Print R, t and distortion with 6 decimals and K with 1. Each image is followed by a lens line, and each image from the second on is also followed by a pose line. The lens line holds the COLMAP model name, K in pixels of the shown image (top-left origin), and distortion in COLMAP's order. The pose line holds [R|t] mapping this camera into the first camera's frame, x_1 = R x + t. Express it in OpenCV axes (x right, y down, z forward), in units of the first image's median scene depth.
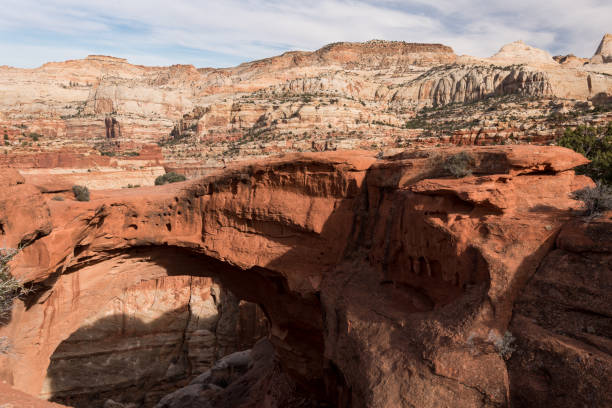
lens RADIAL K [[461.6, 0, 306.0], [0, 461.6, 203.1], [0, 0, 1]] dist [0.034283, -0.018979]
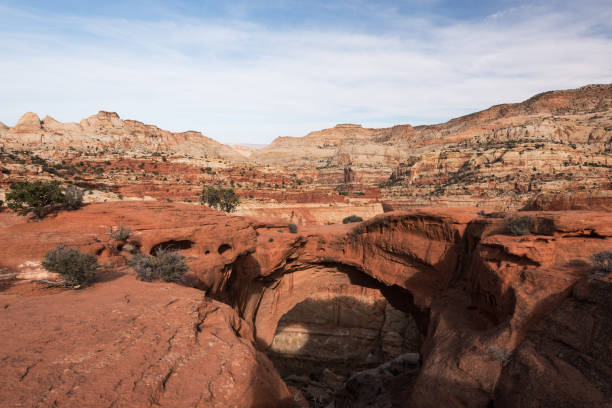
lens RADIAL K [[368.6, 0, 304.3], [0, 368.6, 202.0], [0, 0, 1]] dist [0.026612, -0.011221]
pose [[0.867328, 0.019752, -0.497344, 0.069551], [-0.058922, 0.996261, -0.063188, -0.009991], [0.494236, 0.084109, 0.865249, -0.053785]]
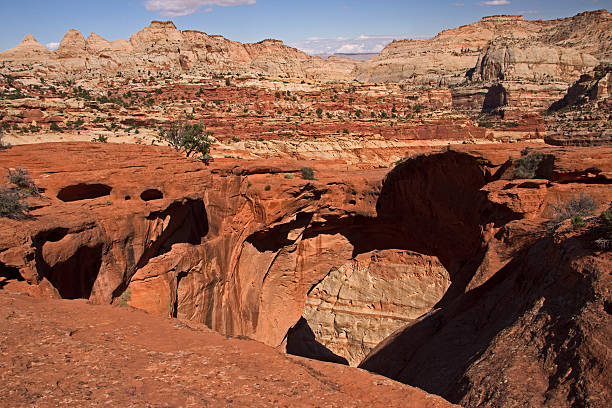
lens RADIAL K [[533.6, 0, 318.8], [0, 533.6, 226.1], [0, 0, 1]] dist [-0.092993, 0.078461]
pose [[0.733411, 0.116008, -0.669814, 0.166362], [-0.054595, 0.992200, 0.112064, -0.012591], [0.677590, -0.045620, 0.734024, -0.029182]]
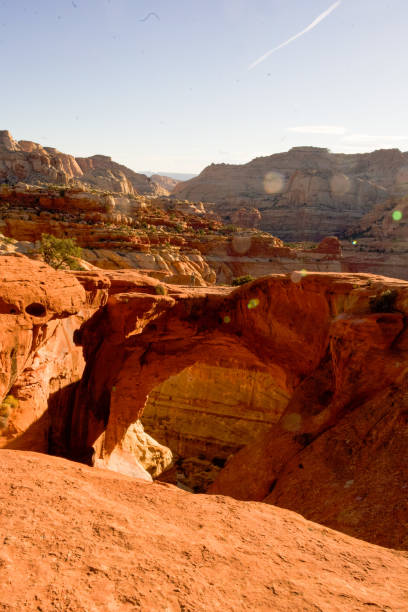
lens RADIAL K [[466.9, 0, 167.3], [0, 466.9, 363.2], [0, 0, 1]] dist [-0.040467, 0.005738]
pose [[0.772598, 0.194814, -0.604268, 0.135700], [-0.104540, 0.977804, 0.181579, -0.017858], [0.626229, -0.077118, 0.775816, -0.040572]]
